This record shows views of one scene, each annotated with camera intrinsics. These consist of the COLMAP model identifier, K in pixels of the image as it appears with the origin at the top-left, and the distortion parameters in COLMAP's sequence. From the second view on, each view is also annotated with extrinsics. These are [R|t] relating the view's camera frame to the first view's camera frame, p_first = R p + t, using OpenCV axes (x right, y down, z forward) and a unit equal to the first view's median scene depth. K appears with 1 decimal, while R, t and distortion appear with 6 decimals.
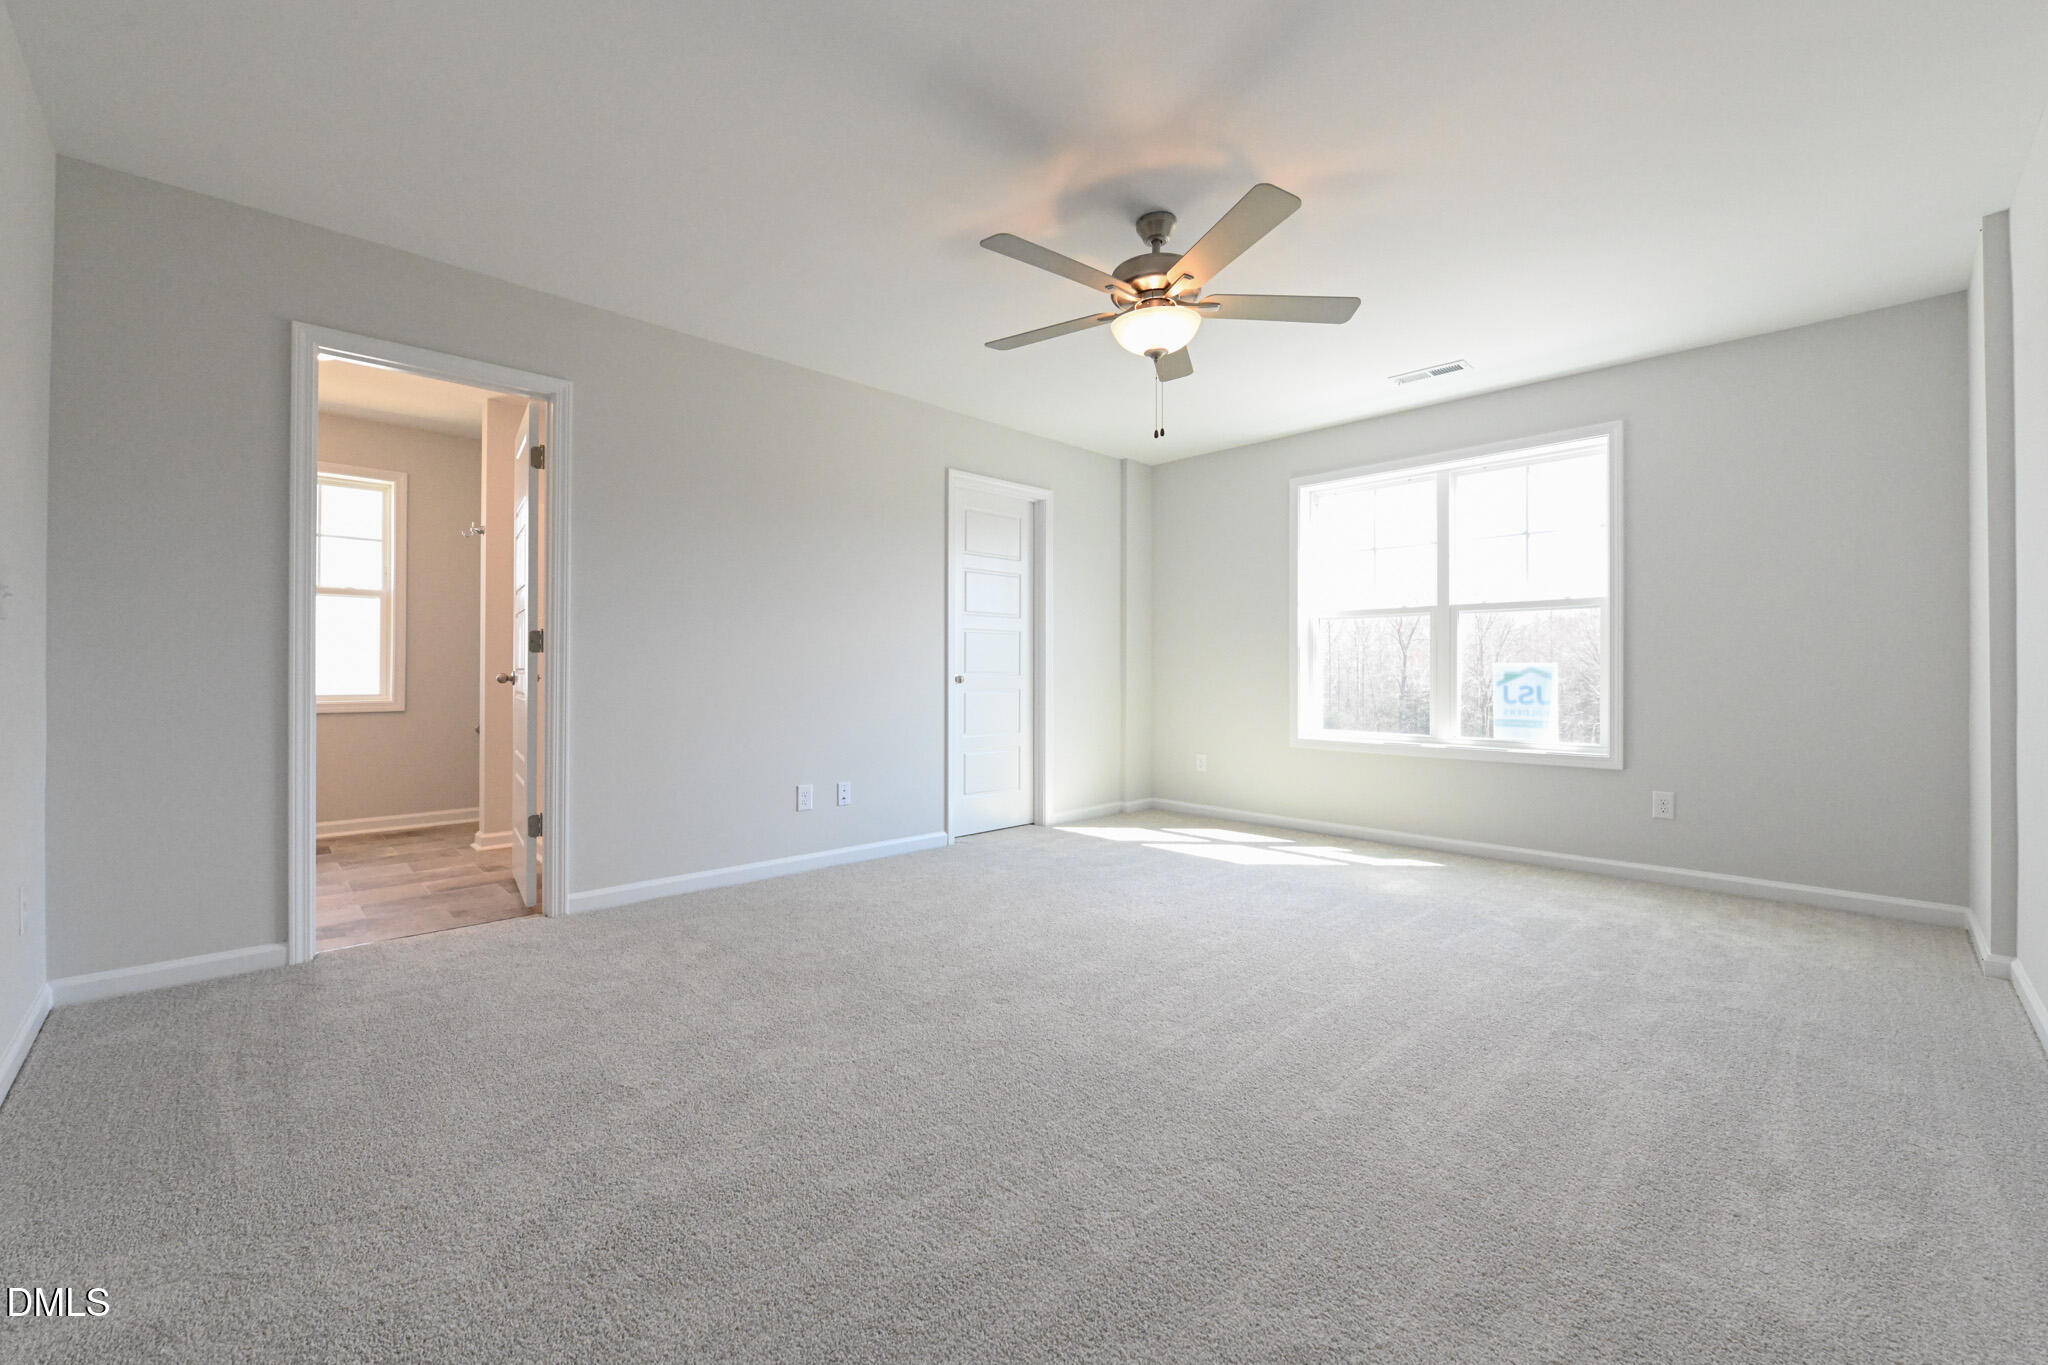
lens RADIAL K [[802.0, 0, 1006.7], [0, 802.0, 677.3], [0, 0, 1]] dist [-0.011680, 0.000206]
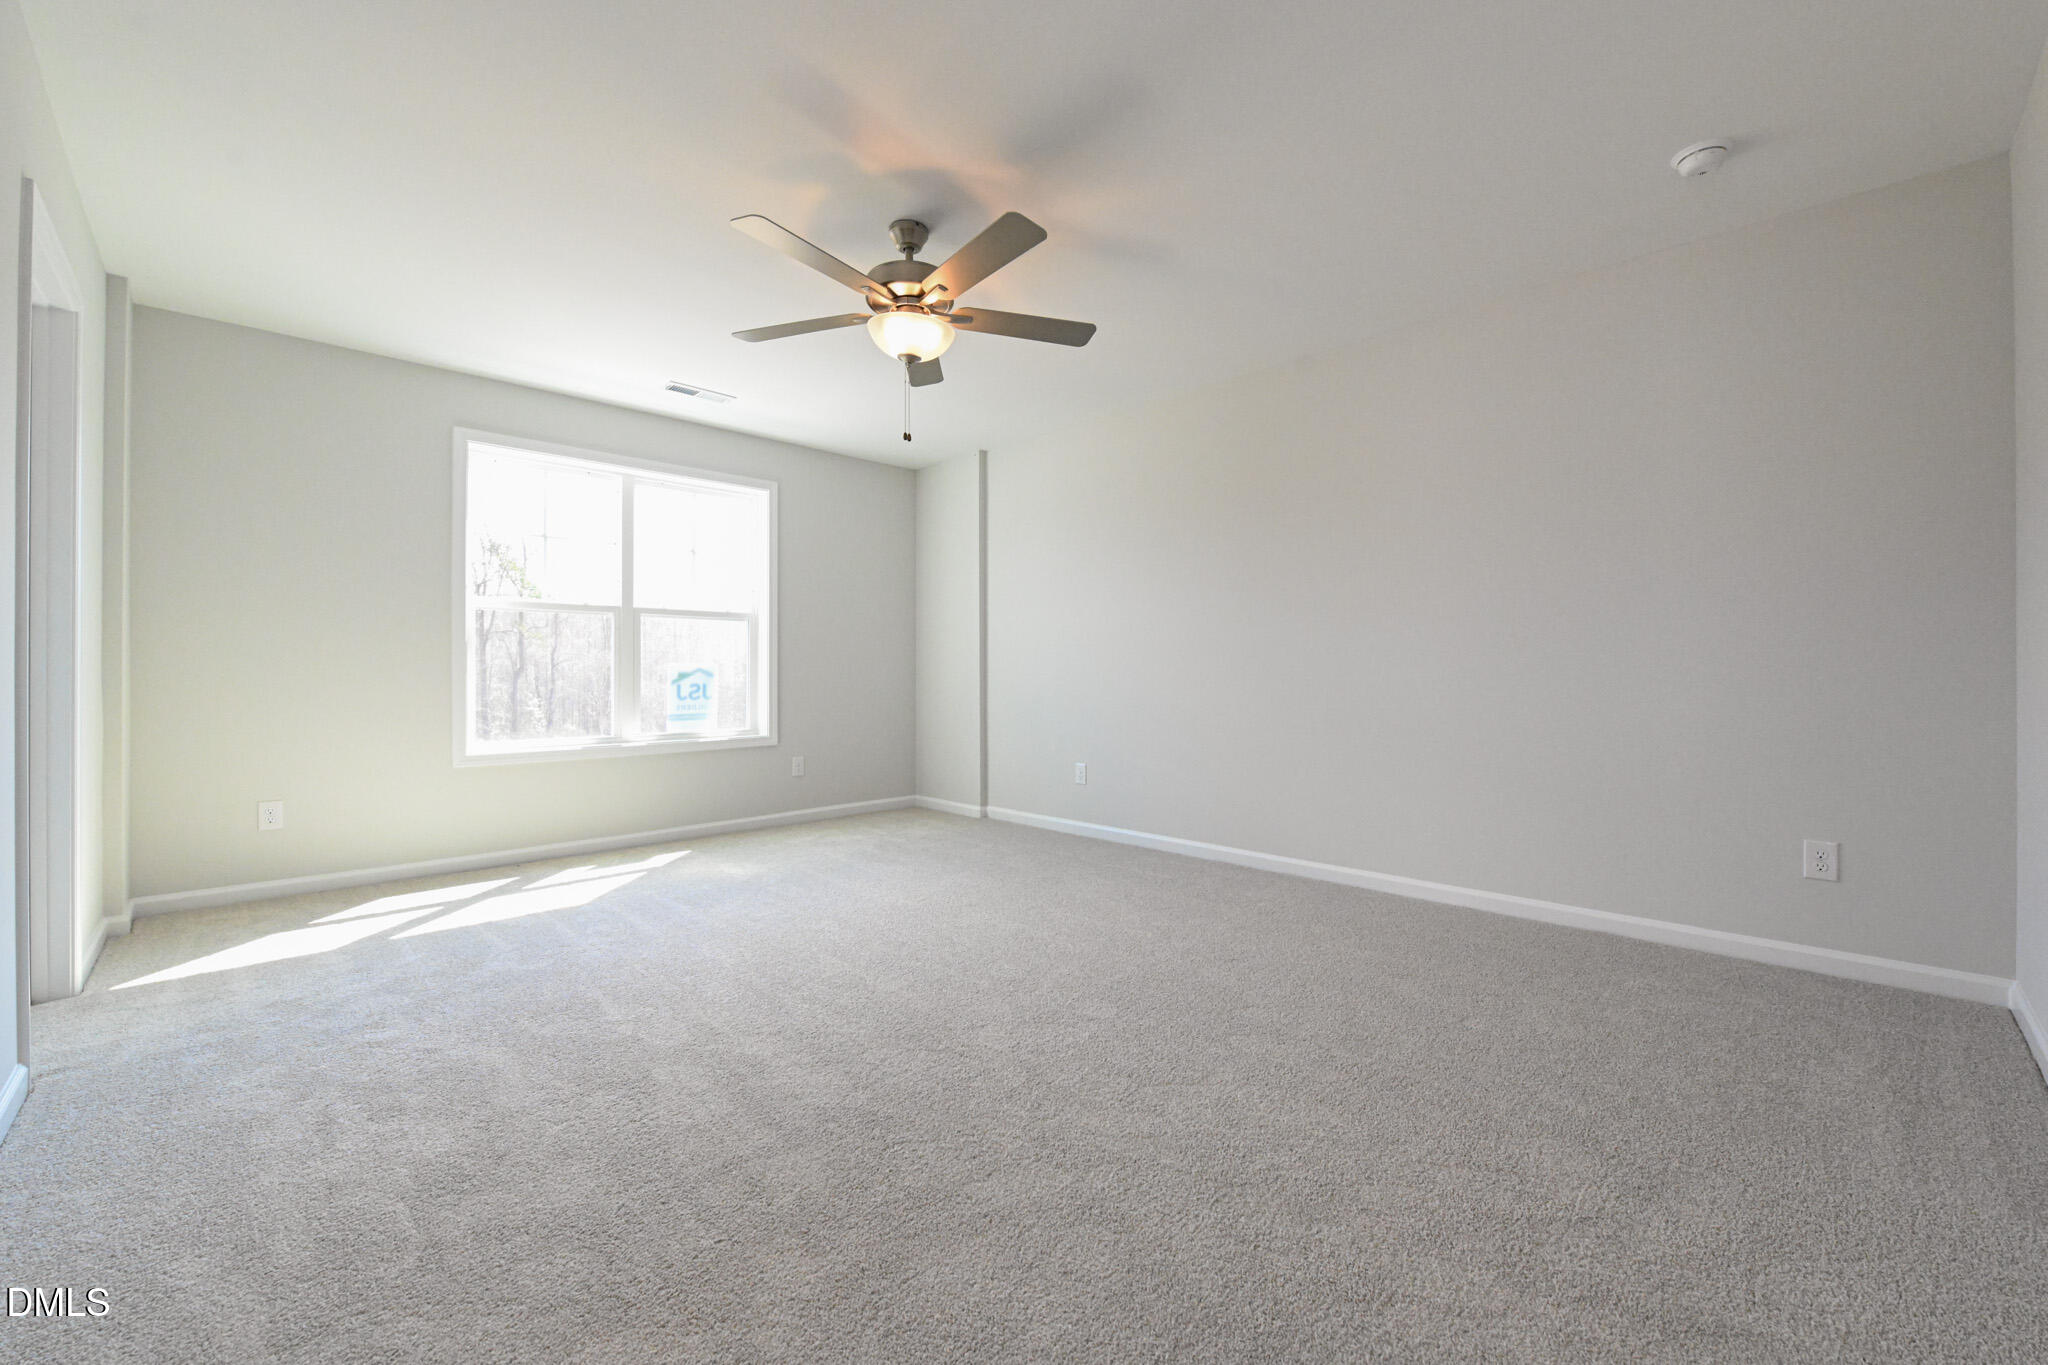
lens RADIAL K [[802.0, 0, 1021.5], [0, 802.0, 671.3], [0, 0, 1]] dist [-0.011680, 0.000206]
pose [[-0.006904, -0.002099, 0.999974, -0.507543], [0.007618, 0.999969, 0.002151, -0.006328], [-0.999947, 0.007633, -0.006888, 0.530721]]
